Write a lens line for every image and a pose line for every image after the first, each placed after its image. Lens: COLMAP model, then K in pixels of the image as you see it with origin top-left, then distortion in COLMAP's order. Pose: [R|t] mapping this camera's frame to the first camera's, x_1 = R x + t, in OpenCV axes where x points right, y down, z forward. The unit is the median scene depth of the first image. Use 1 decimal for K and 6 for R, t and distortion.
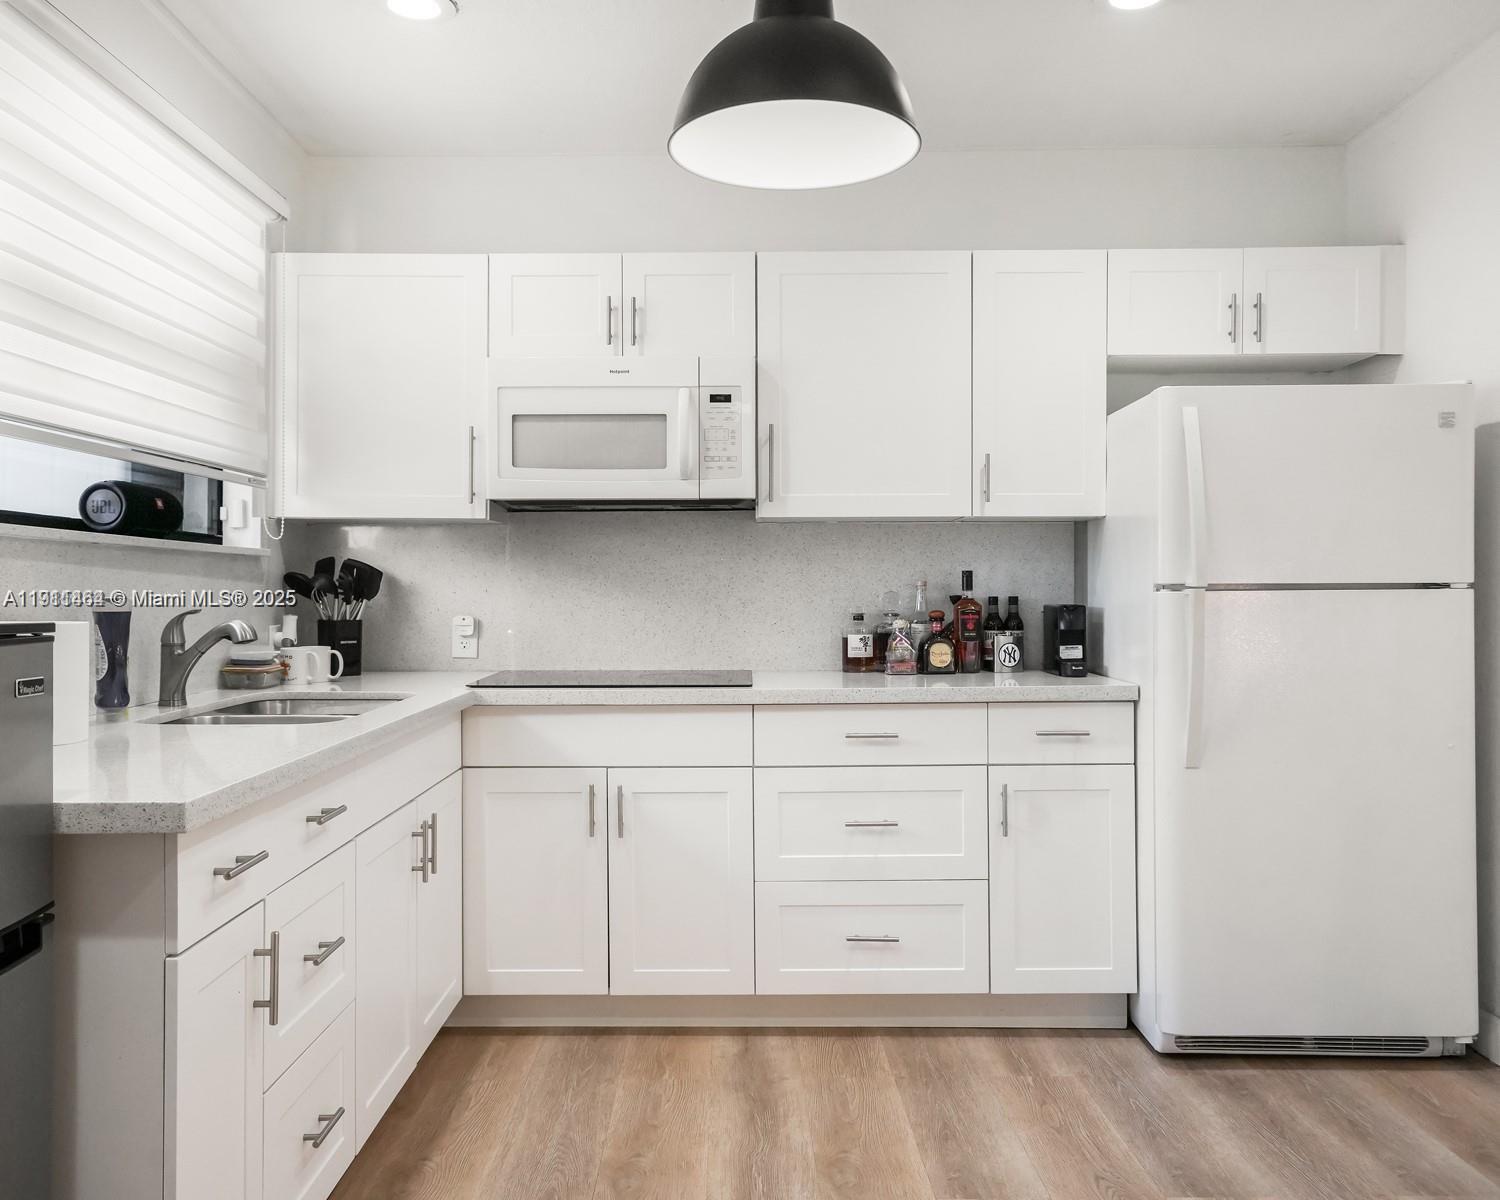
lens RADIAL K [[1260.0, 0, 742.8], [0, 1260.0, 593.8], [0, 0, 1]] dist [-0.001561, 0.007792]
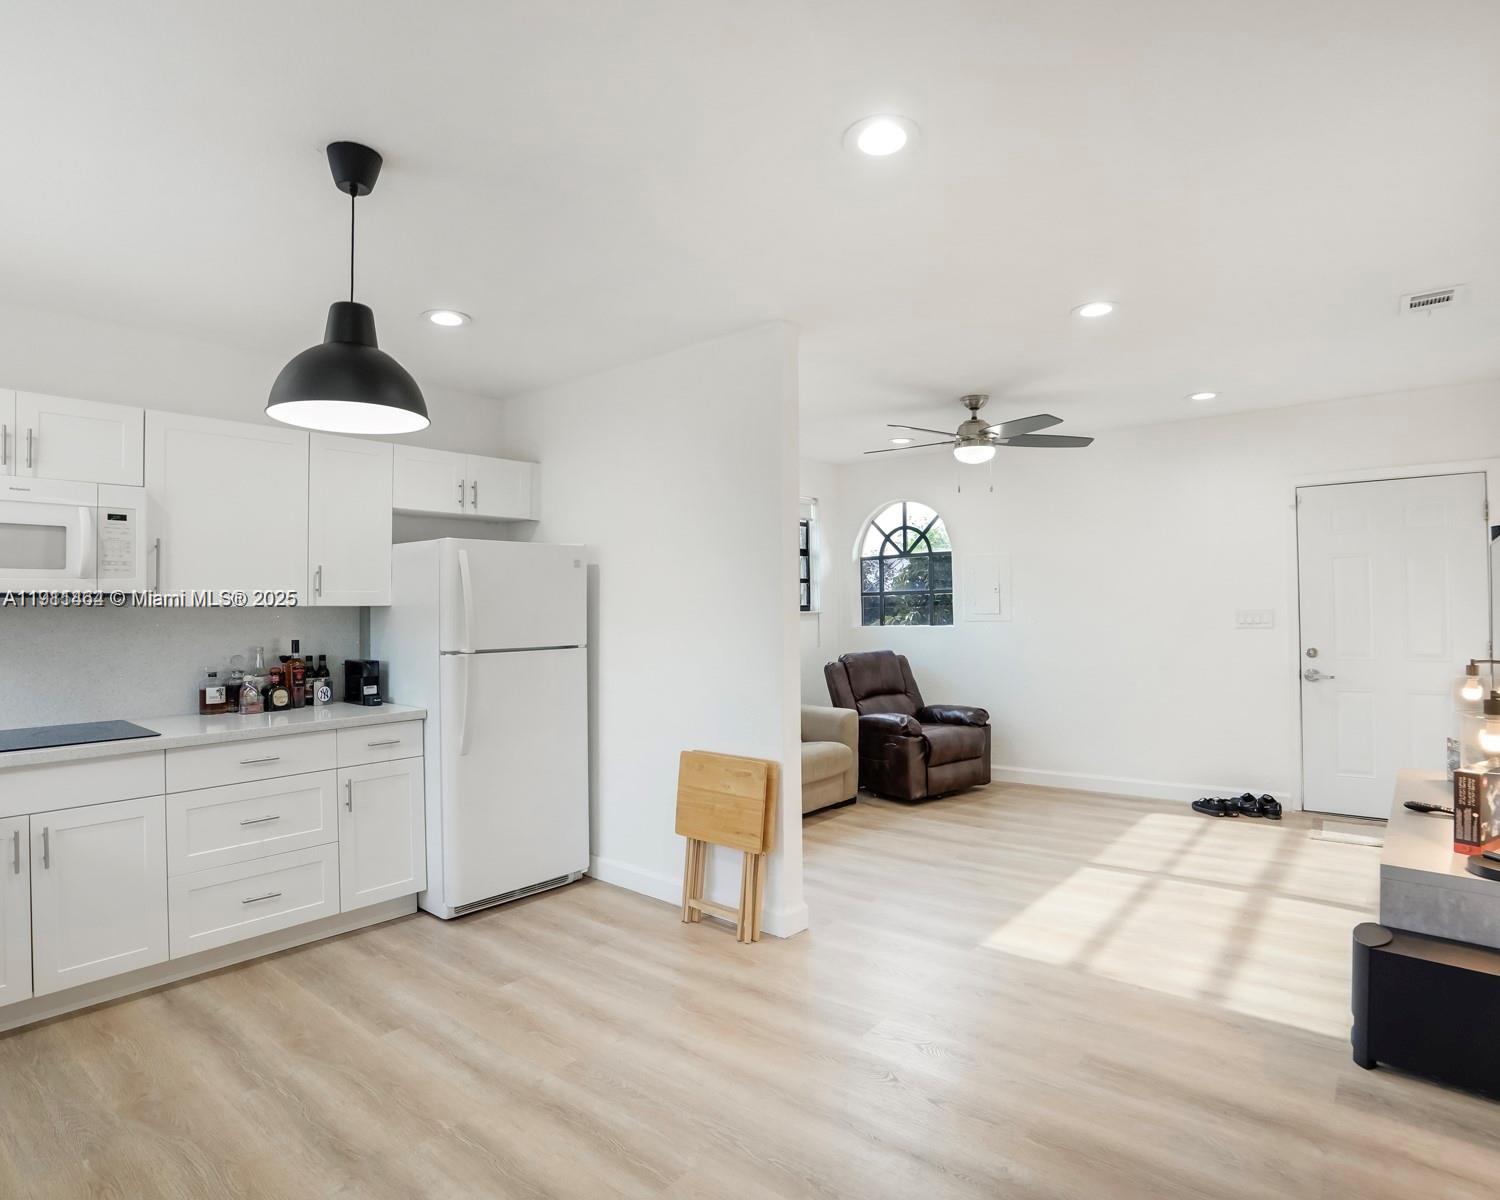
lens RADIAL K [[846.3, 0, 745.1], [0, 846.3, 600.0], [0, 0, 1]] dist [-0.053551, 0.021601]
pose [[0.638792, 0.002993, 0.769373, -0.262528], [0.005431, 0.999950, -0.008399, -0.058269], [-0.769360, 0.009544, 0.638744, -0.052963]]
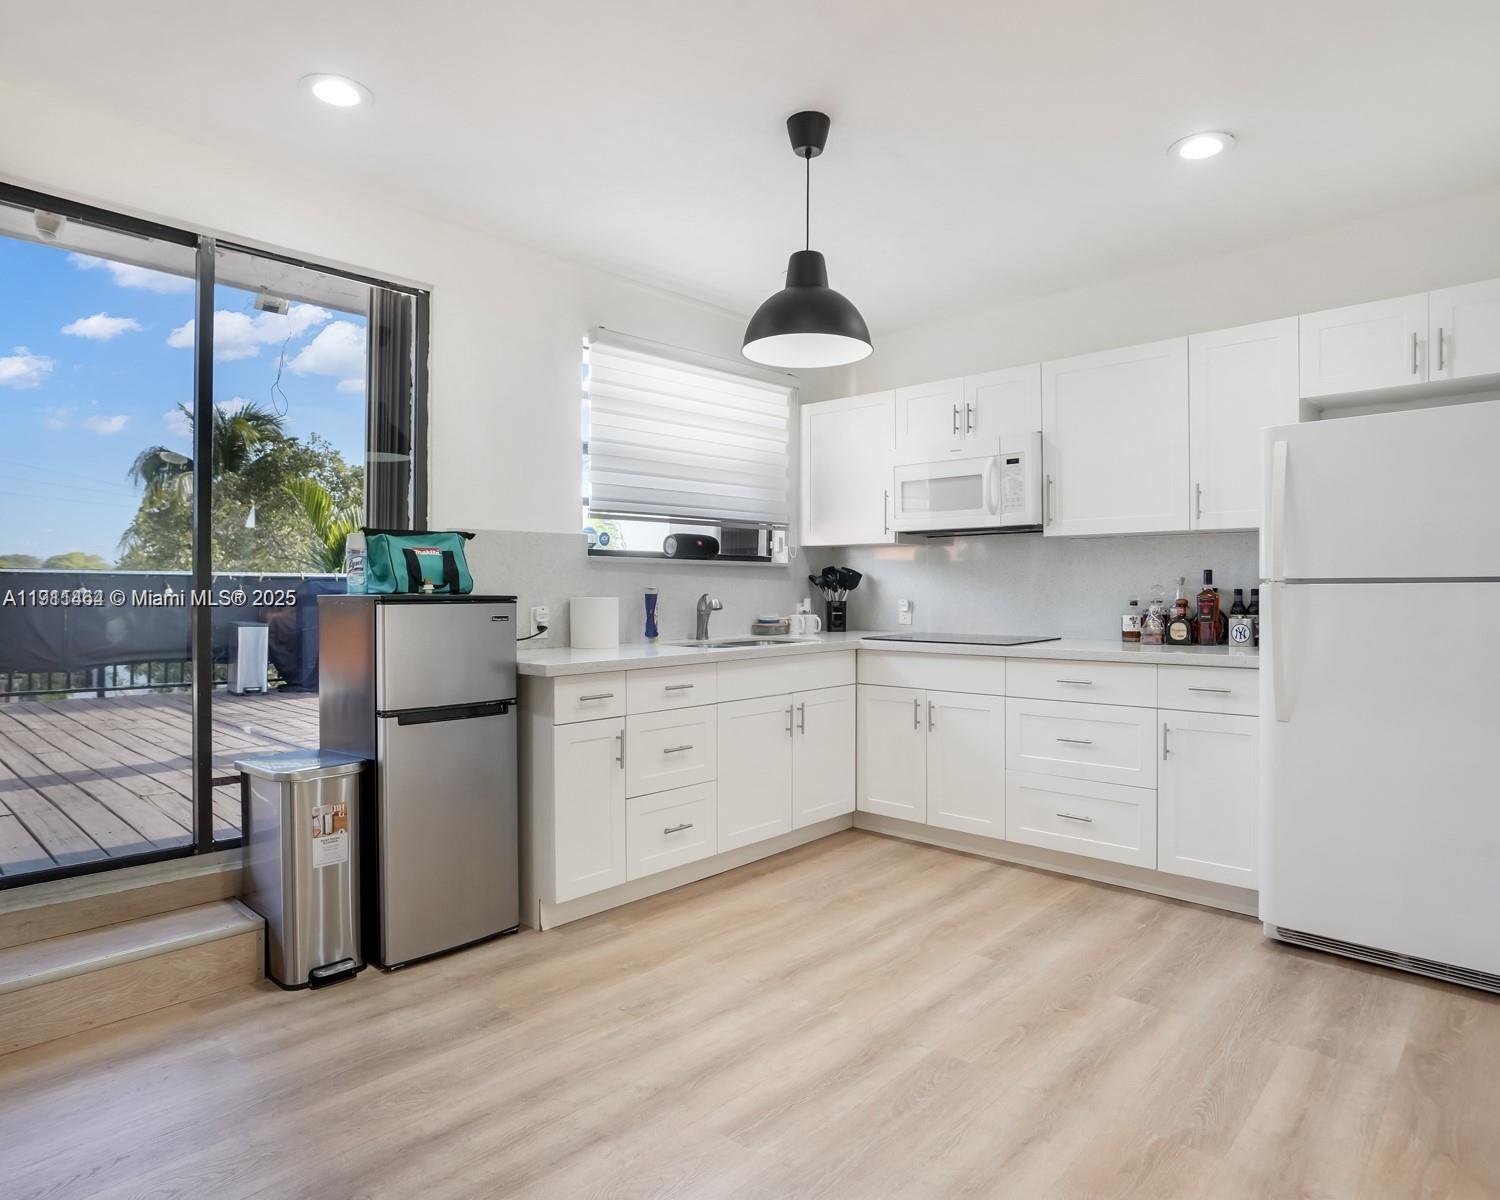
lens RADIAL K [[896.6, 0, 750.0], [0, 896.6, 600.0], [0, 0, 1]] dist [-0.031776, 0.001969]
pose [[0.729031, 0.010428, -0.684401, 0.504790], [-0.000445, 0.999891, 0.014761, 0.000396], [0.684481, -0.010457, 0.728956, -0.030331]]
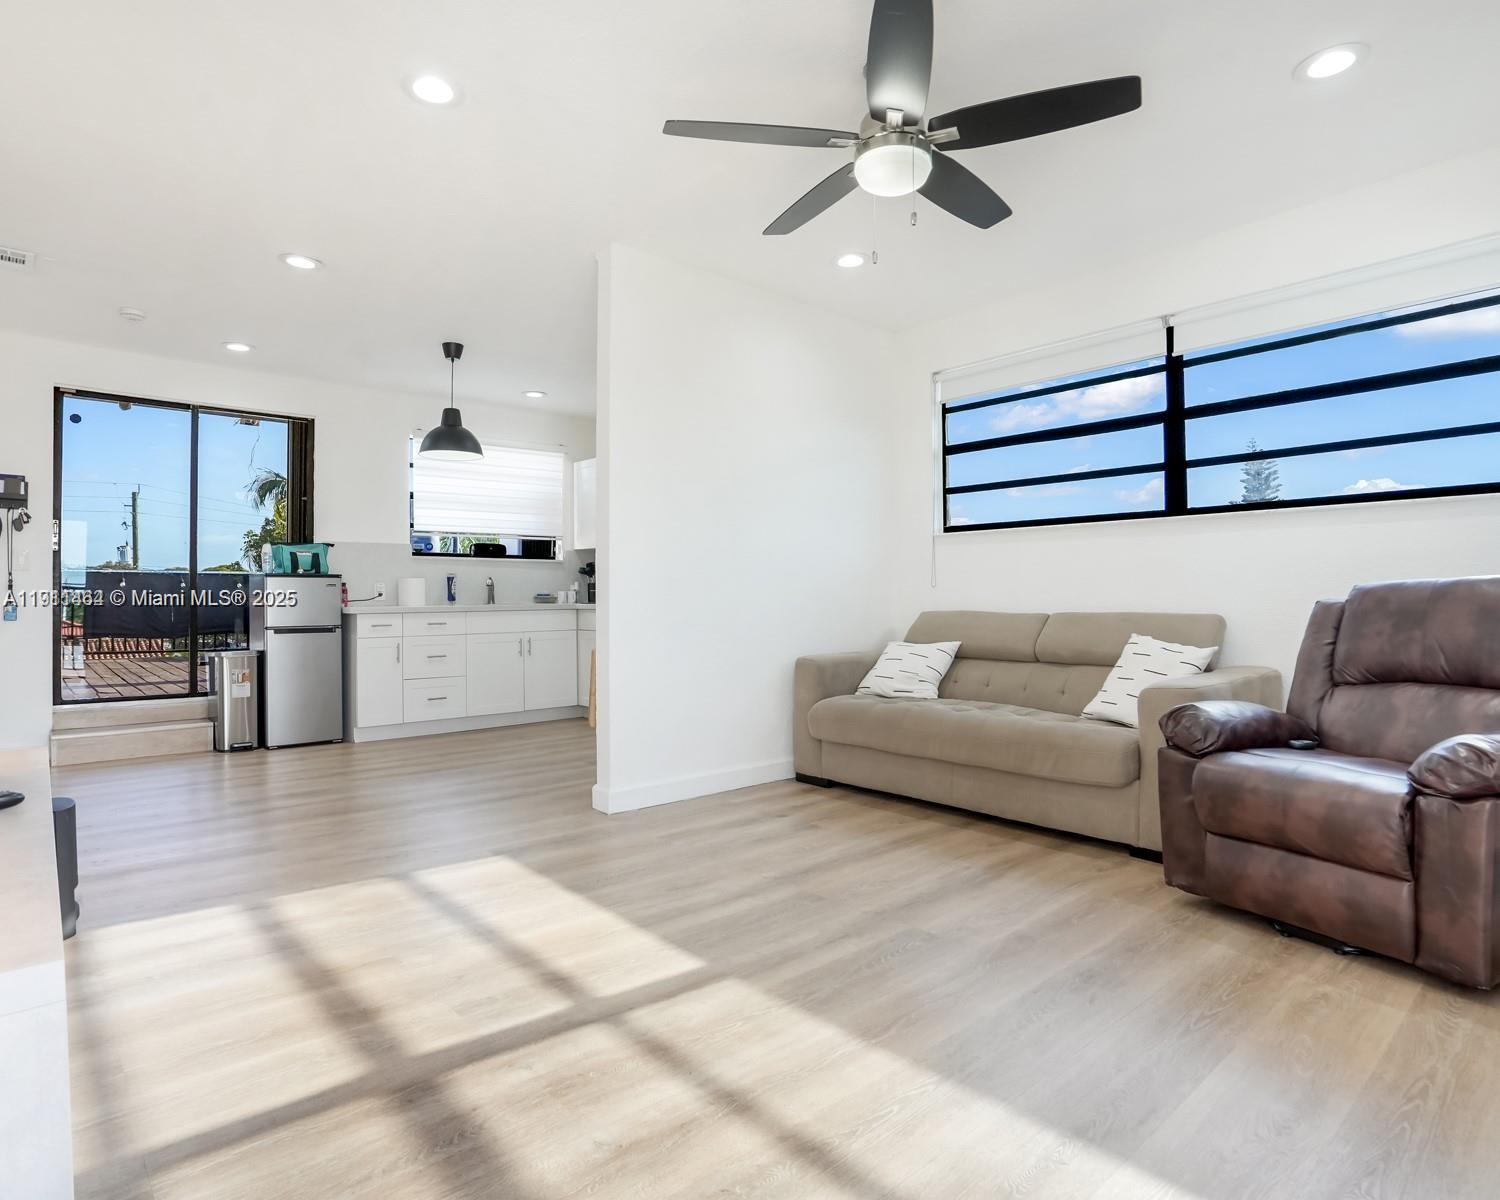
lens RADIAL K [[846.3, 0, 745.1], [0, 846.3, 600.0], [0, 0, 1]] dist [-0.053551, 0.021601]
pose [[0.659032, 0.003347, -0.752108, 1.482300], [0.003201, 0.999969, 0.007255, 0.049088], [0.752108, -0.007189, 0.659000, -0.037606]]
